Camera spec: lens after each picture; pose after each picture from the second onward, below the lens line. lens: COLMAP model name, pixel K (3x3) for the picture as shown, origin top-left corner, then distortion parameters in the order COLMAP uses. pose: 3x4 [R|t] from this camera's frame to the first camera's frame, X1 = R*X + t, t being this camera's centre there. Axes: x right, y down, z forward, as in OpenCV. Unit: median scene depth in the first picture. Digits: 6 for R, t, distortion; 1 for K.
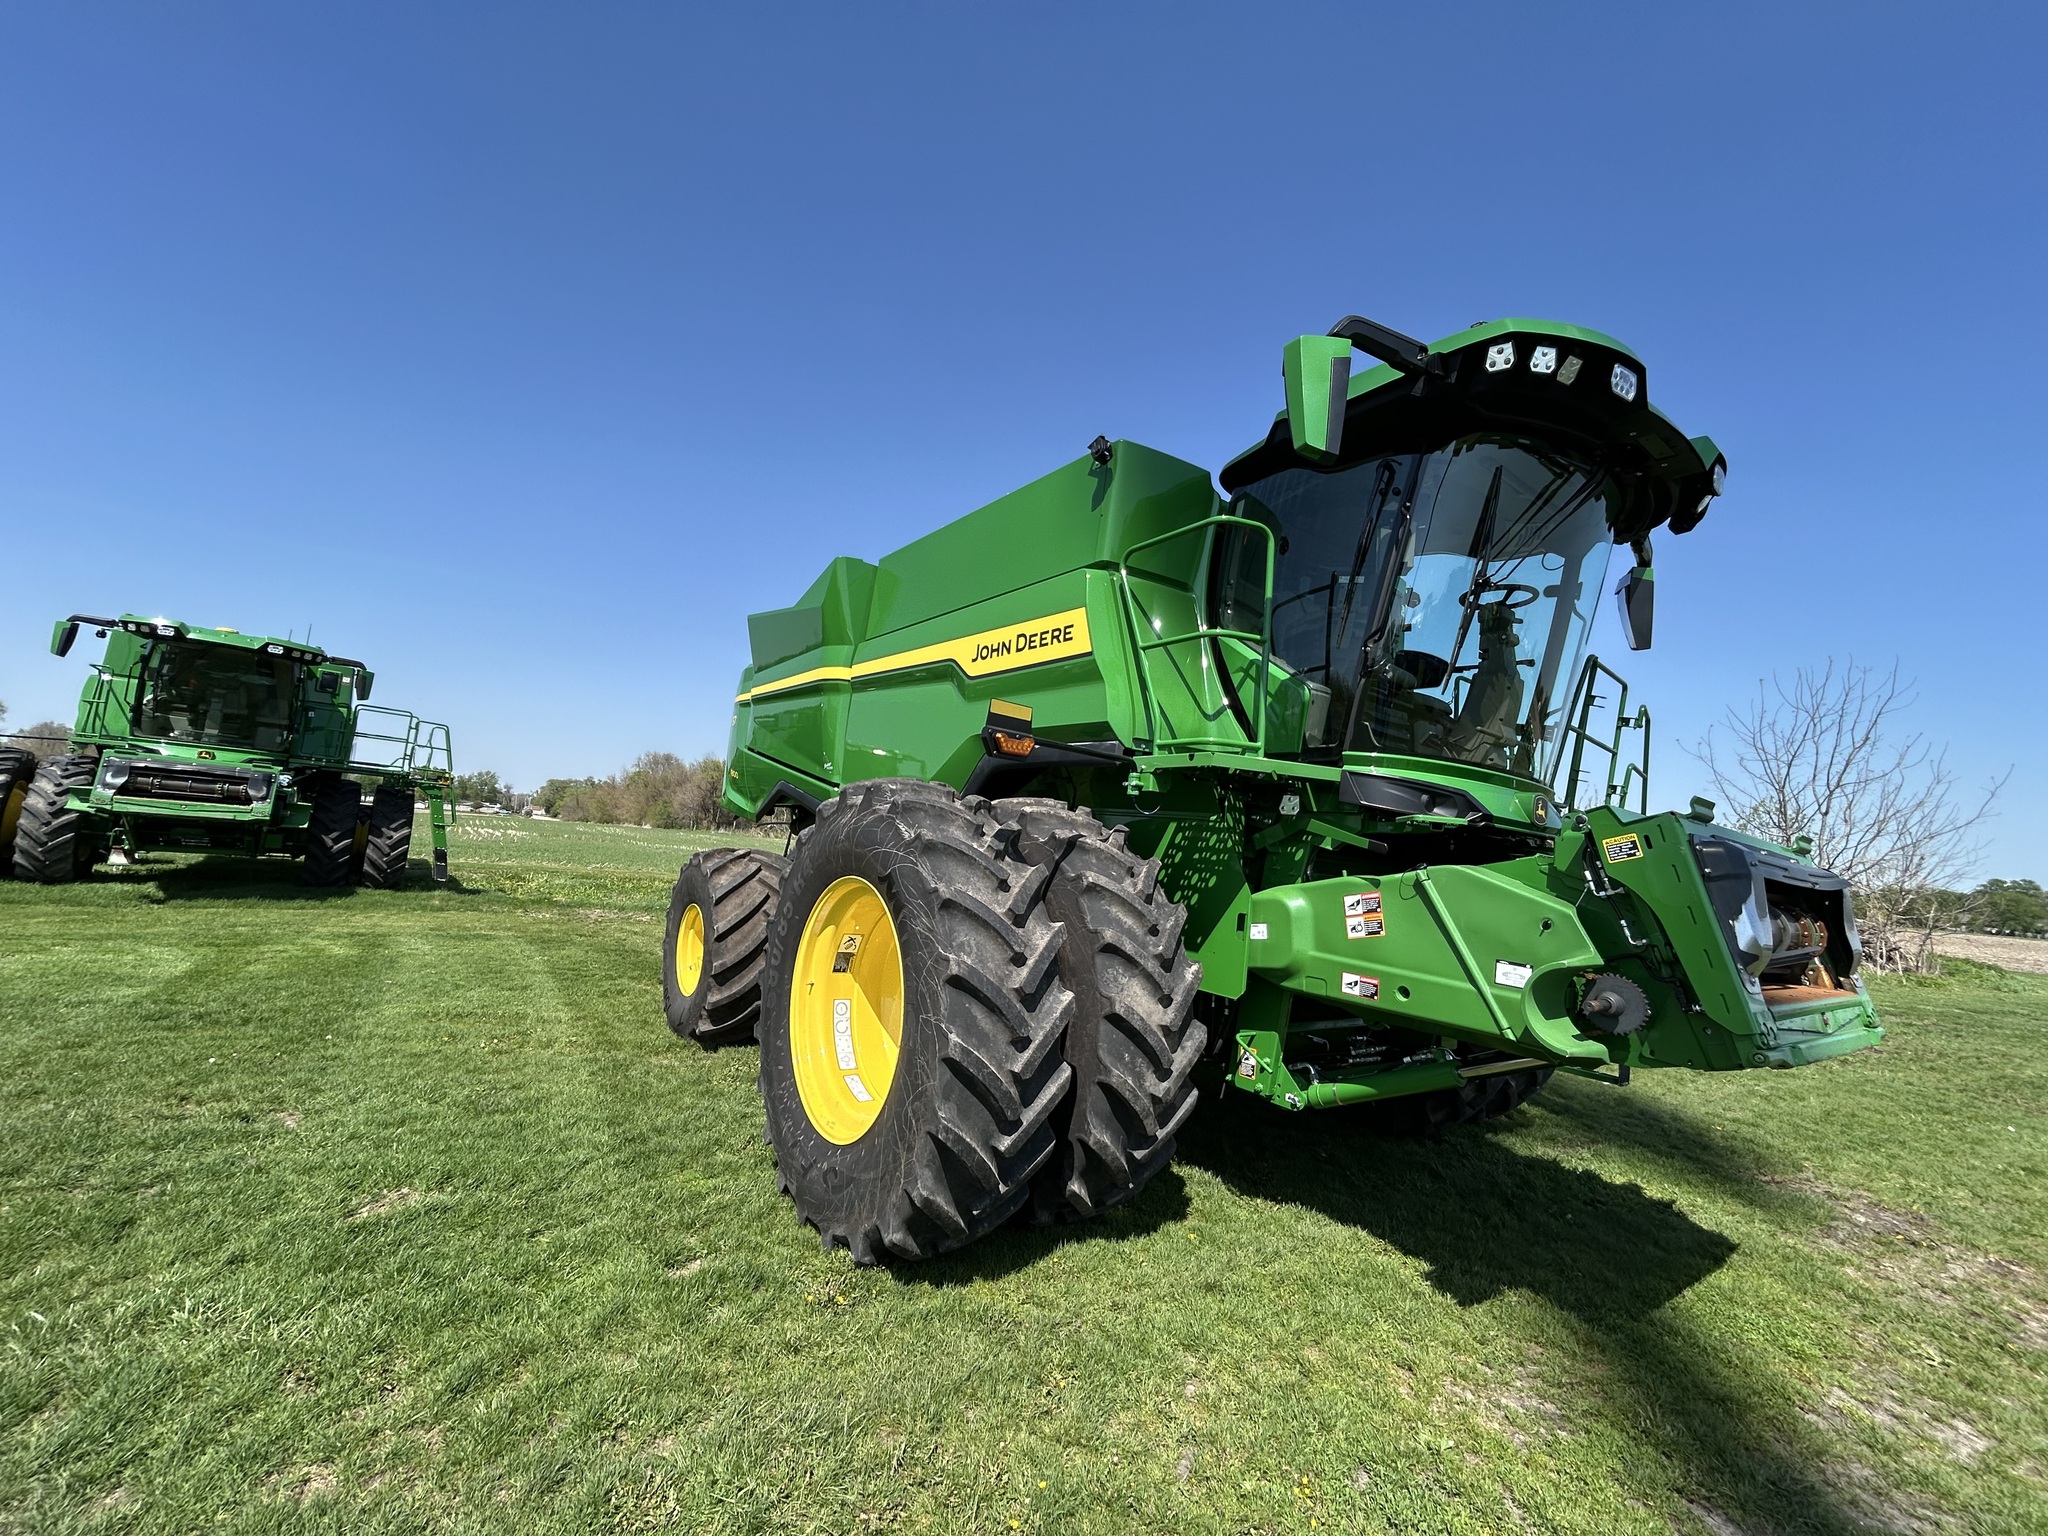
lens RADIAL K [[831.9, 0, 1022.1], [0, 831.9, 760.3], [0, 0, 1]] dist [-0.004405, 0.000186]
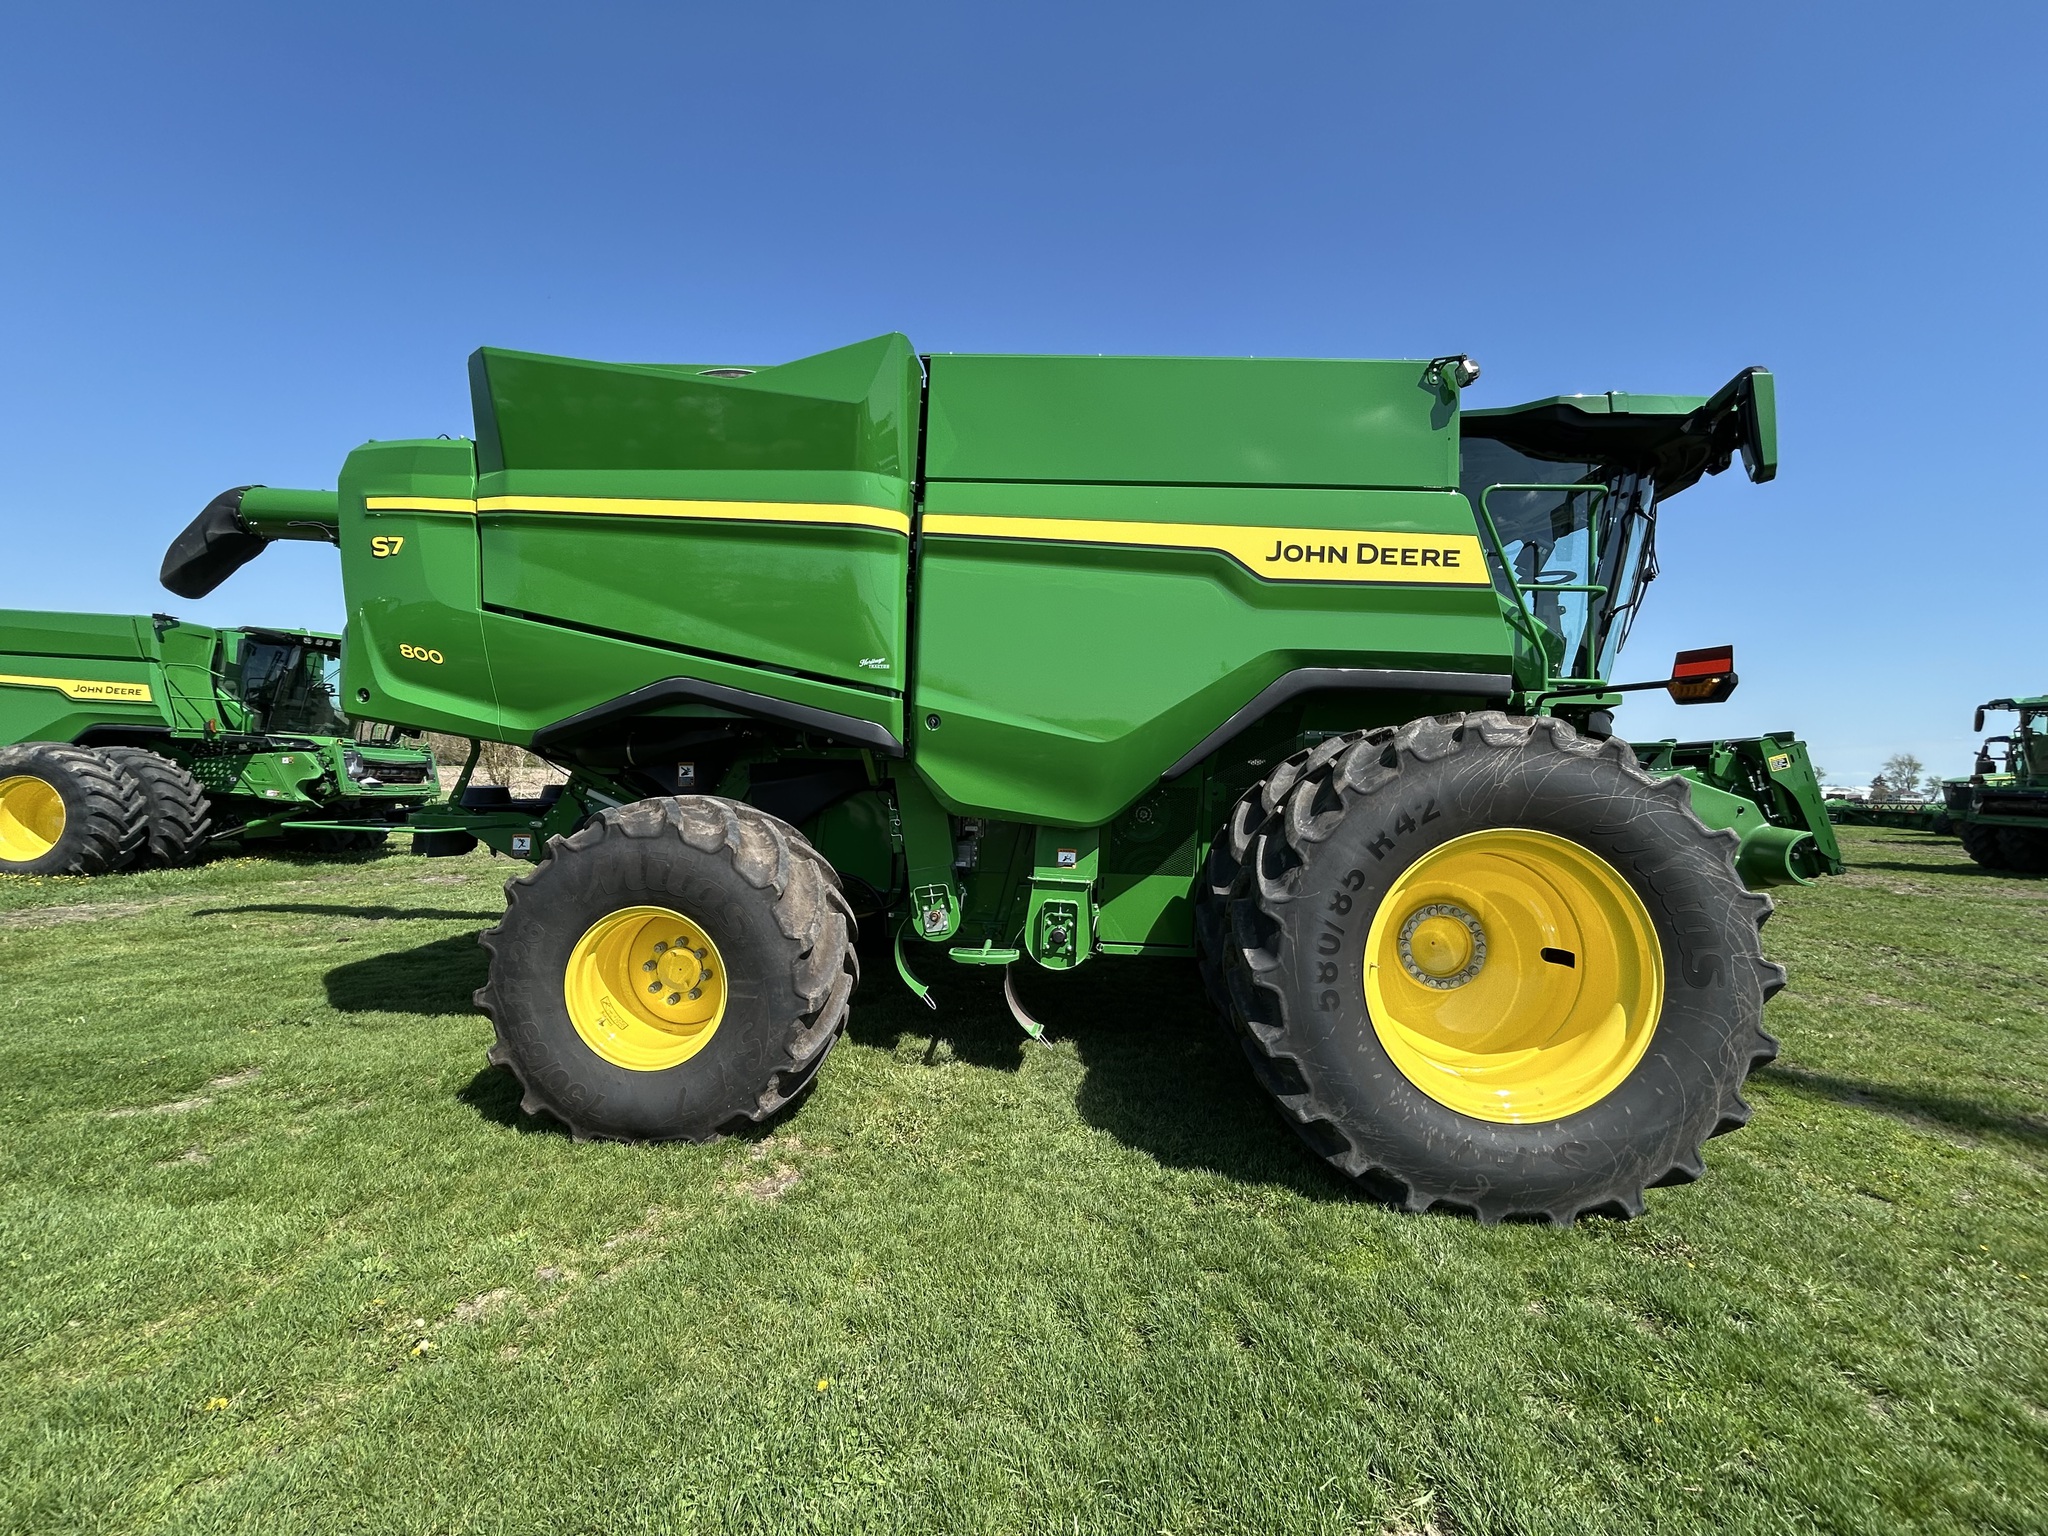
lens RADIAL K [[829.7, 0, 1021.4], [0, 829.7, 765.1], [0, 0, 1]] dist [-0.001674, 0.001678]
pose [[0.626223, -0.053960, 0.777774, -1.131387], [-0.060873, 0.991173, 0.117776, 0.004362], [-0.777264, -0.121099, 0.617410, 0.835691]]
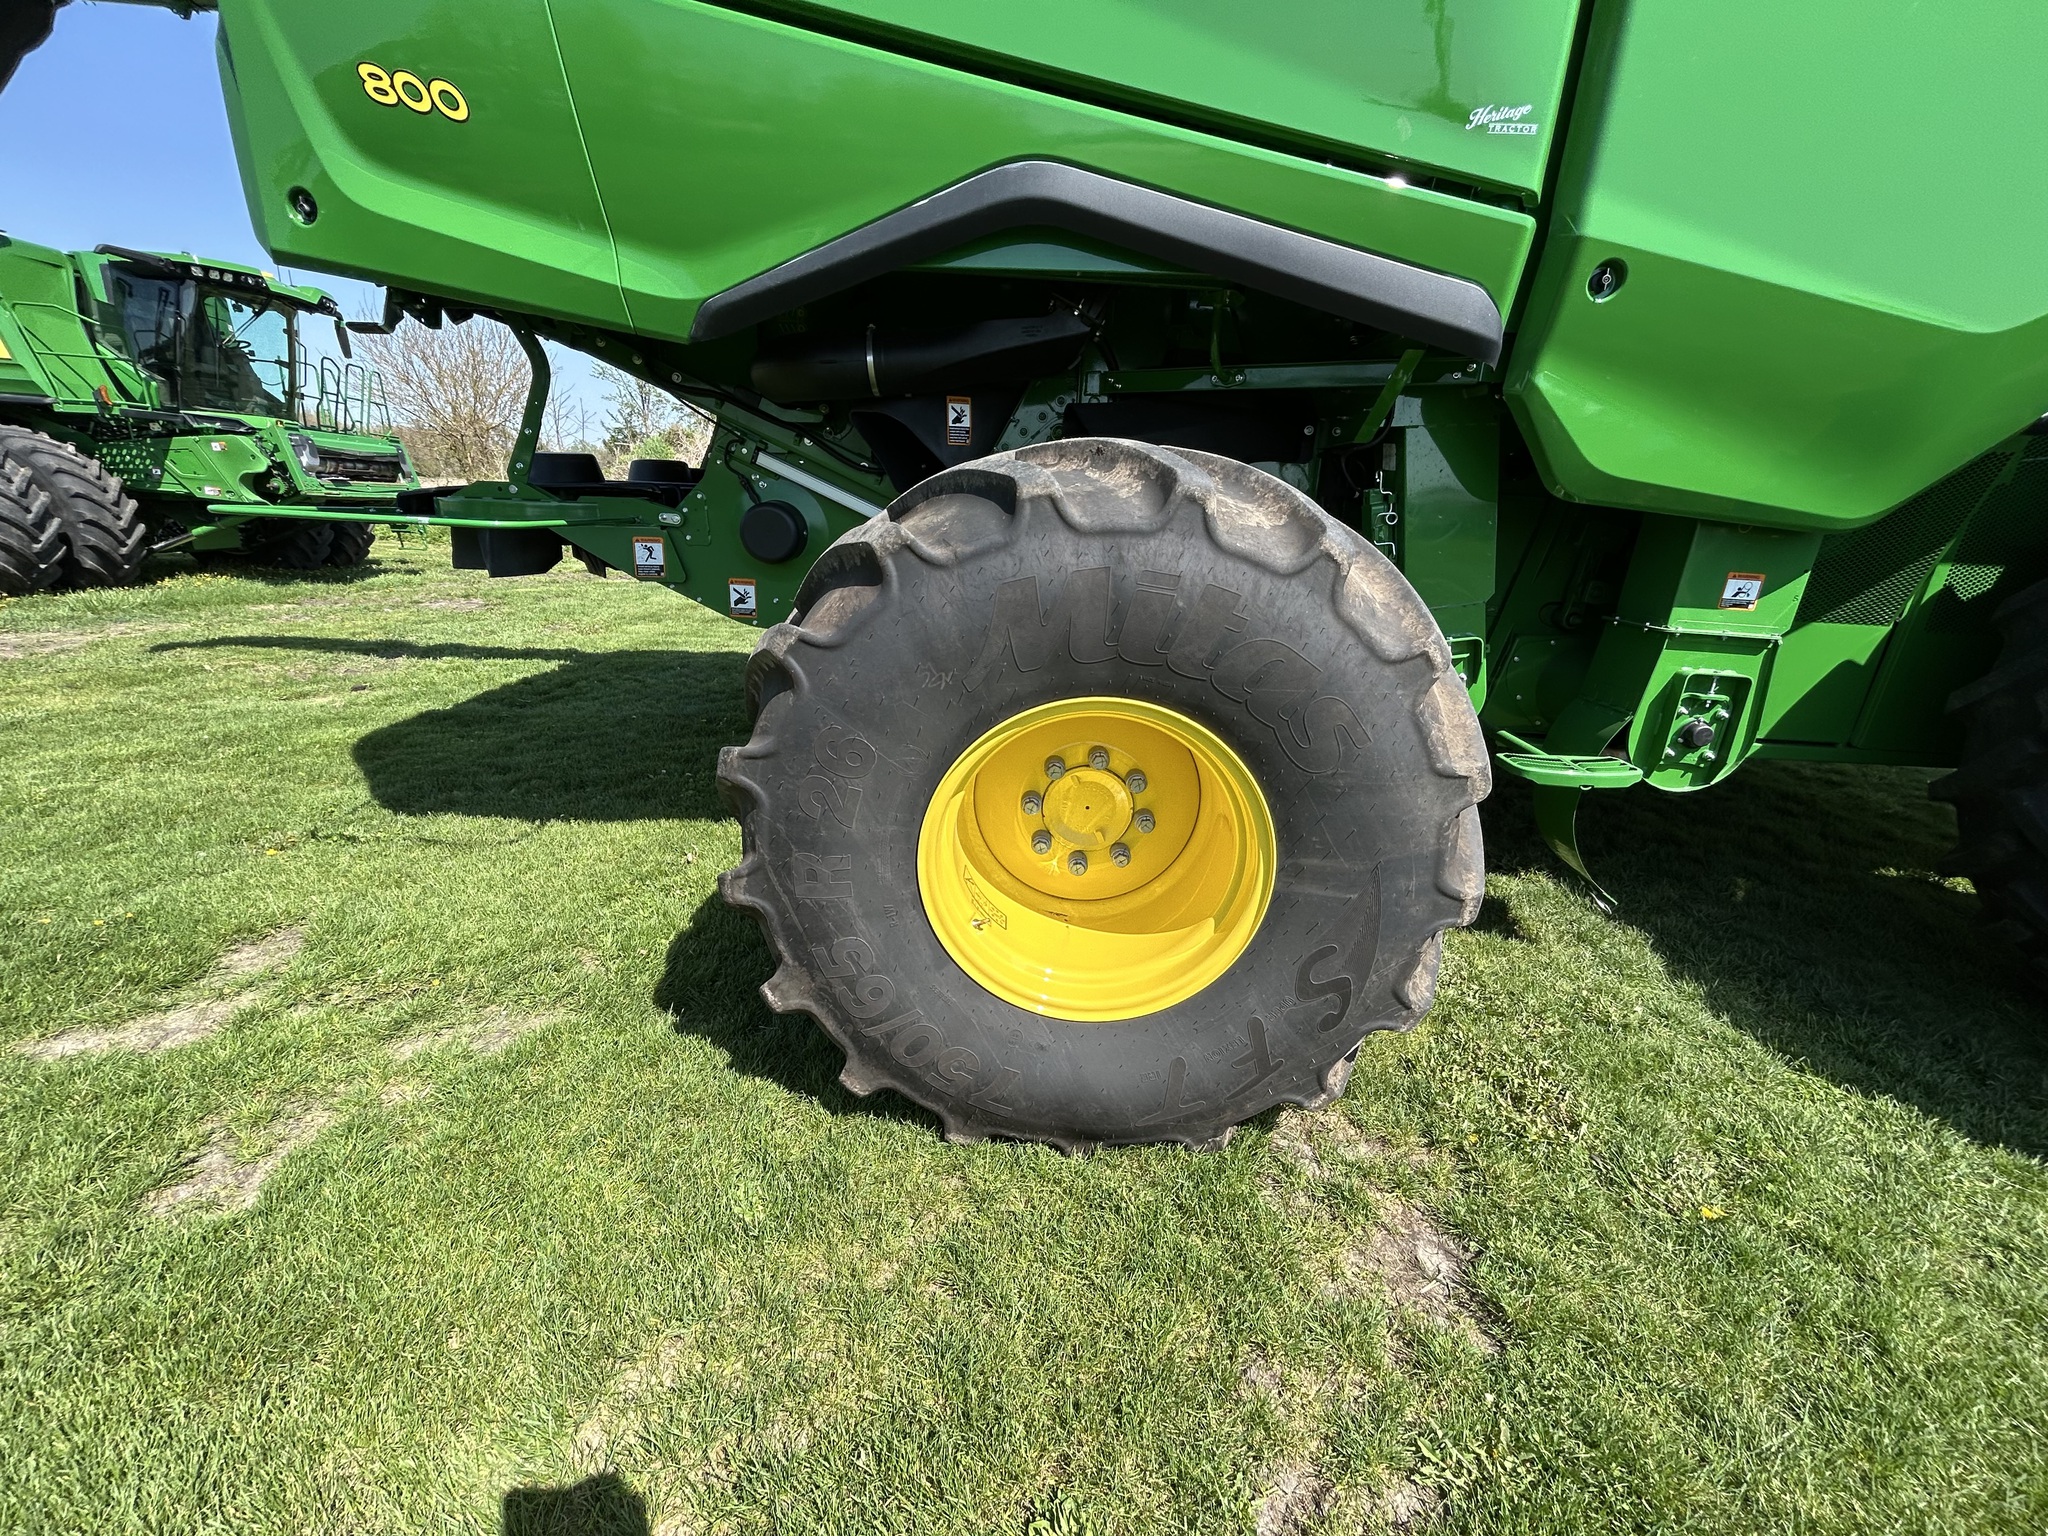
lens RADIAL K [[828.8, 0, 1024.0], [0, 828.8, 768.0], [0, 0, 1]] dist [-0.001636, -0.000355]
pose [[0.618845, -0.300291, 0.725849, -1.003519], [-0.072740, 0.898166, 0.433597, 0.156752], [-0.782138, -0.321127, 0.533983, 1.528331]]
